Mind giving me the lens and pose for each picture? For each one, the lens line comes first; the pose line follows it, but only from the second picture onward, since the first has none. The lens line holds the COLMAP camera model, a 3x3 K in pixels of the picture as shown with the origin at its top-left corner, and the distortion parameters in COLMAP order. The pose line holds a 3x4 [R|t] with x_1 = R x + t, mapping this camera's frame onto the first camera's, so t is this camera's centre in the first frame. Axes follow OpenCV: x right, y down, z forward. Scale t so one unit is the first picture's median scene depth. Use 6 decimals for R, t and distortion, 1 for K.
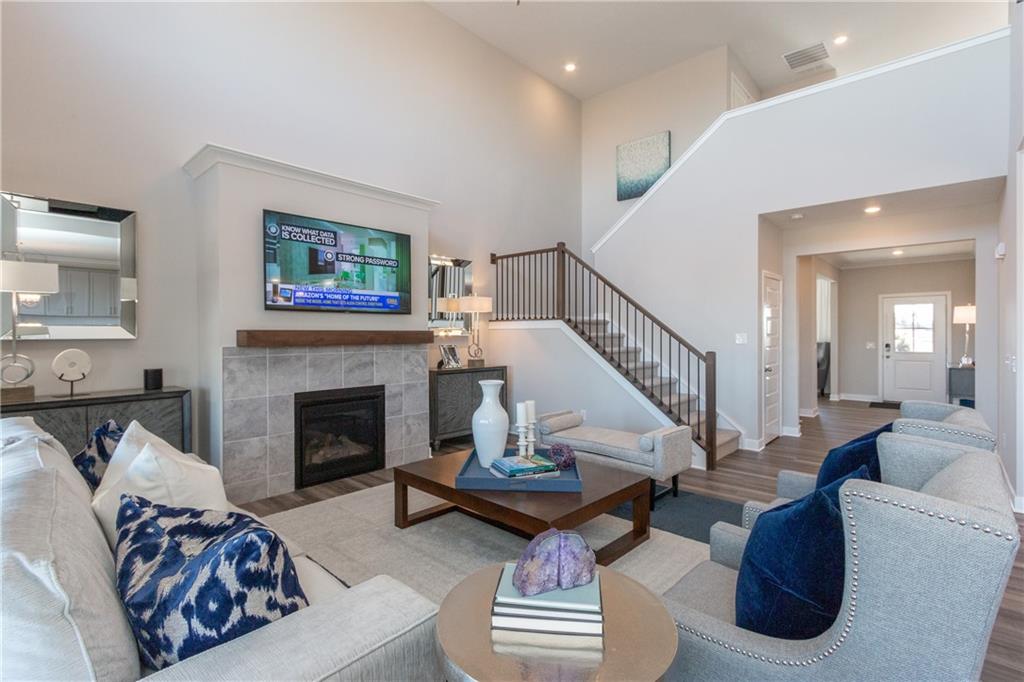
lens RADIAL K [[472.7, 0, 512.3], [0, 472.7, 336.7], [0, 0, 1]] dist [0.004058, -0.000368]
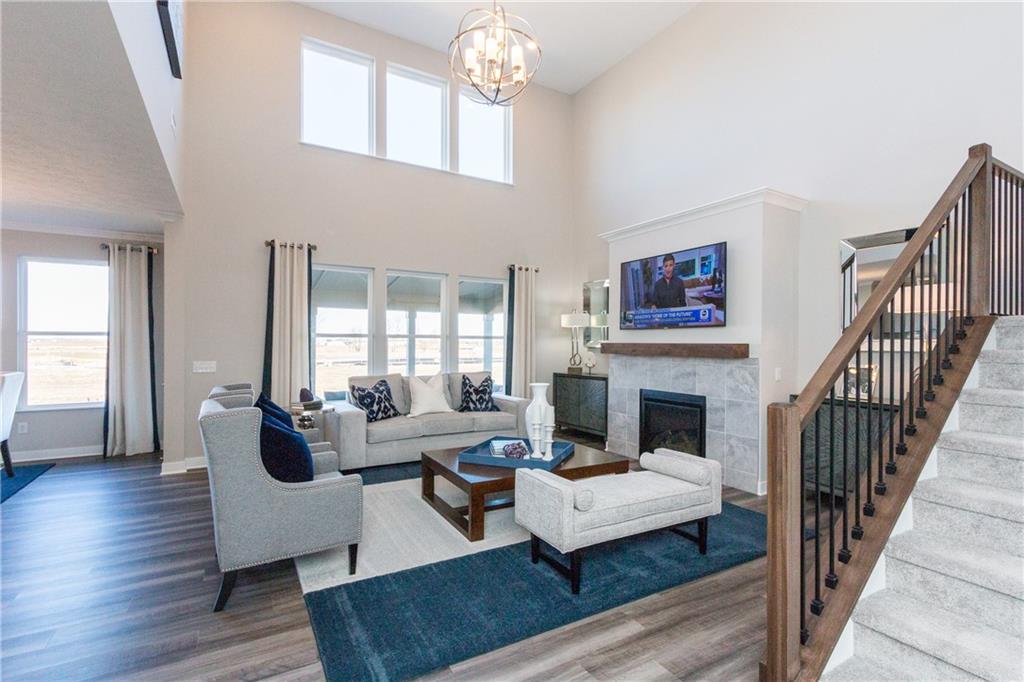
lens RADIAL K [[472.7, 0, 507.4], [0, 472.7, 342.7], [0, 0, 1]] dist [0.004058, -0.000368]
pose [[-0.301509, -0.001576, -0.953462, 0.844739], [-0.011665, 0.999930, 0.002036, -0.011747], [0.953392, 0.011736, -0.301506, 0.909985]]
